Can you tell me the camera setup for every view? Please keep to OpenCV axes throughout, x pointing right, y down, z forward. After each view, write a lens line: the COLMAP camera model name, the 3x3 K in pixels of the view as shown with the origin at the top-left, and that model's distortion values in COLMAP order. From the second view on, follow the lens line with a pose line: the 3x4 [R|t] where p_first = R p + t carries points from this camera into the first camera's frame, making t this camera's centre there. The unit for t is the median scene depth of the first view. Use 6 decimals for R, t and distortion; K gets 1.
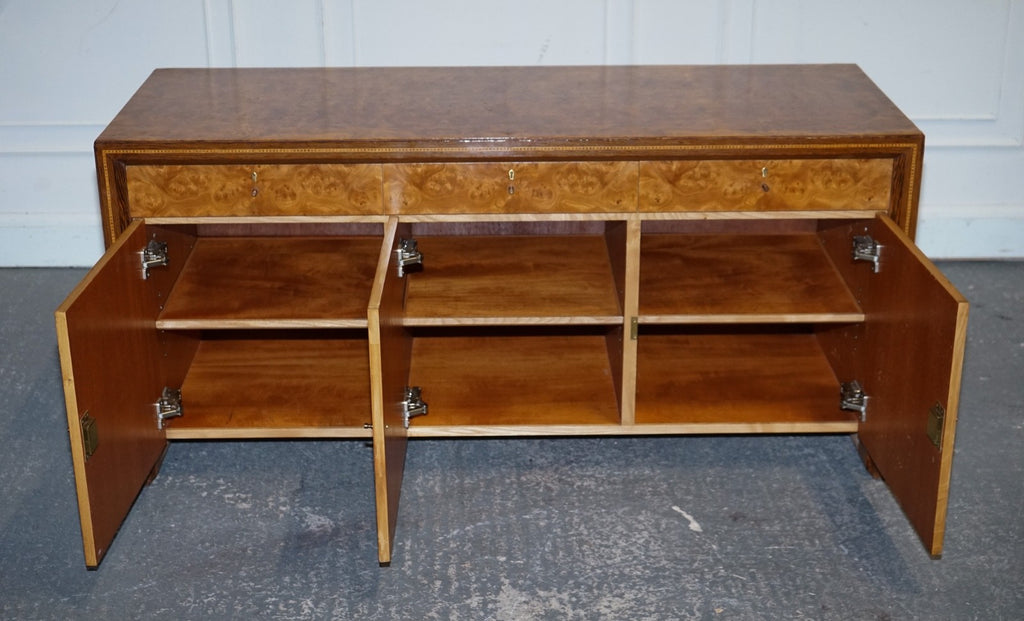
lens RADIAL K [[1522.8, 0, 520.9], [0, 1522.8, 341.0], [0, 0, 1]] dist [-0.036038, 0.000000]
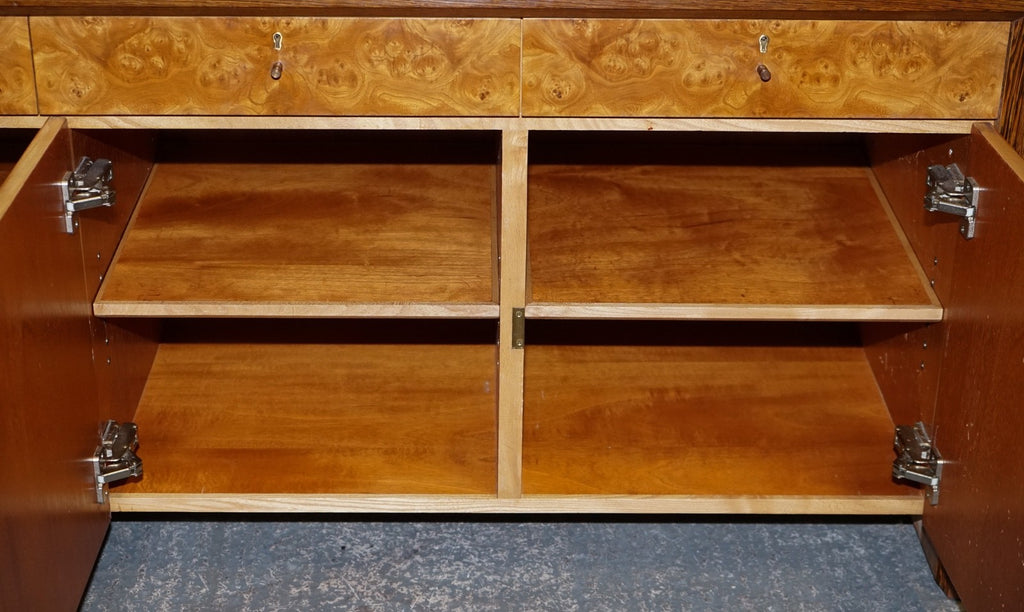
lens RADIAL K [[1740.2, 0, 508.9], [0, 1740.2, 339.4], [0, 0, 1]] dist [-0.042055, 0.000000]
pose [[0.999882, 0.015303, -0.000945, 0.074586], [-0.015209, 0.997756, 0.065199, -0.046822], [0.001941, -0.065177, 0.997872, 0.395891]]
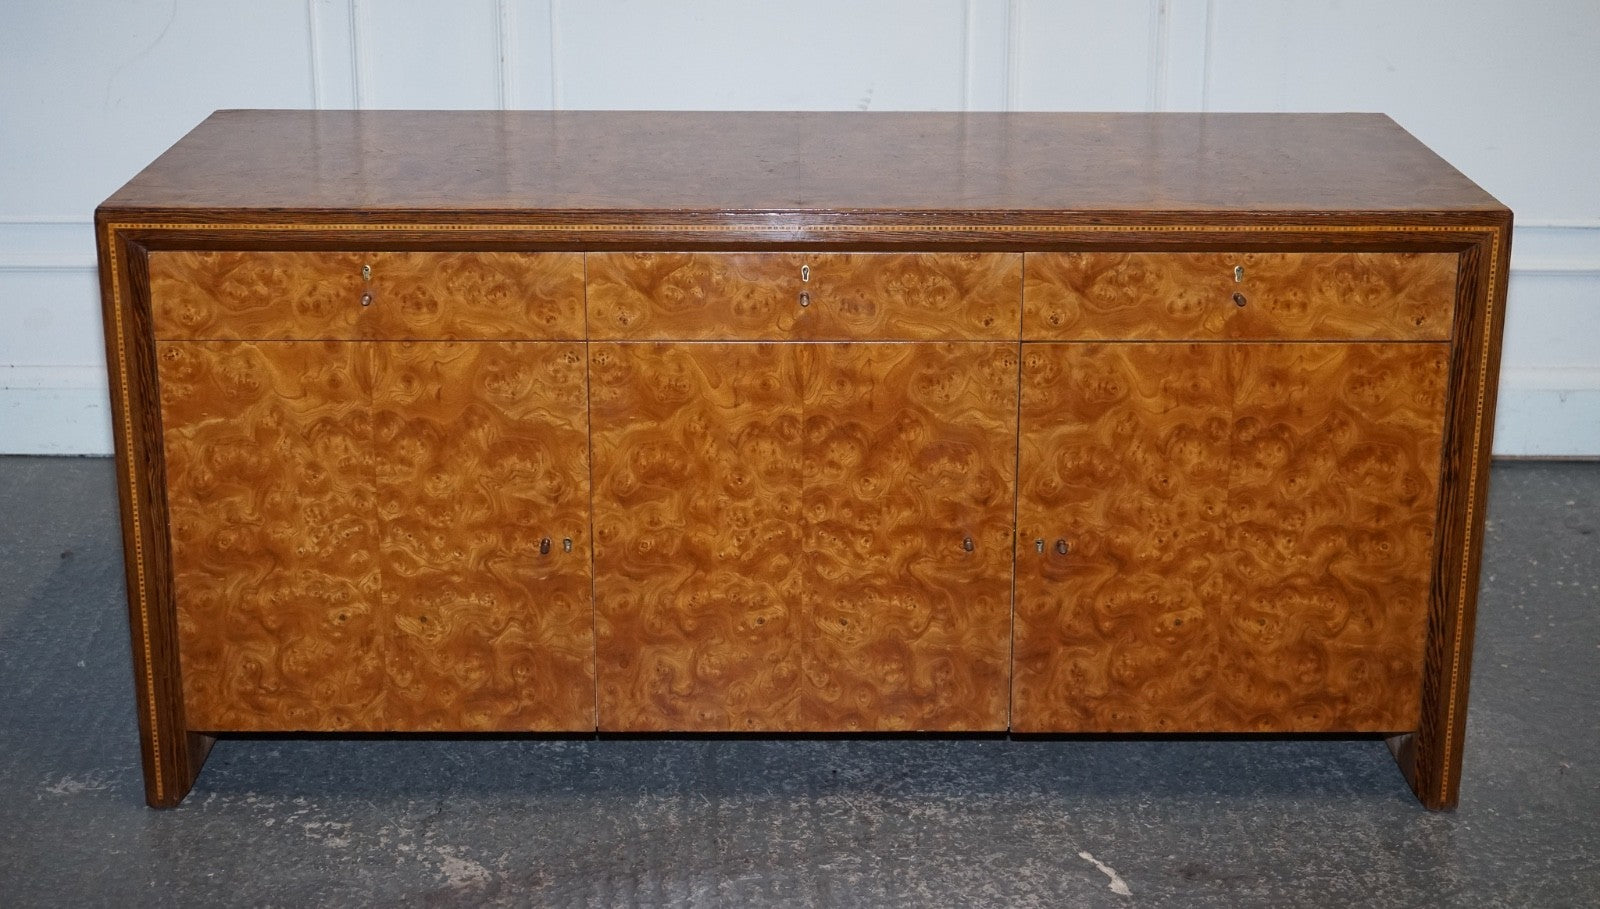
lens RADIAL K [[2336.4, 0, 803.1], [0, 2336.4, 424.5], [0, 0, 1]] dist [-0.028097, 0.000000]
pose [[0.999893, 0.009671, -0.010977, 0.003325], [-0.010617, 0.995912, -0.089707, 0.028892], [0.010064, 0.089814, 0.995908, 0.109431]]
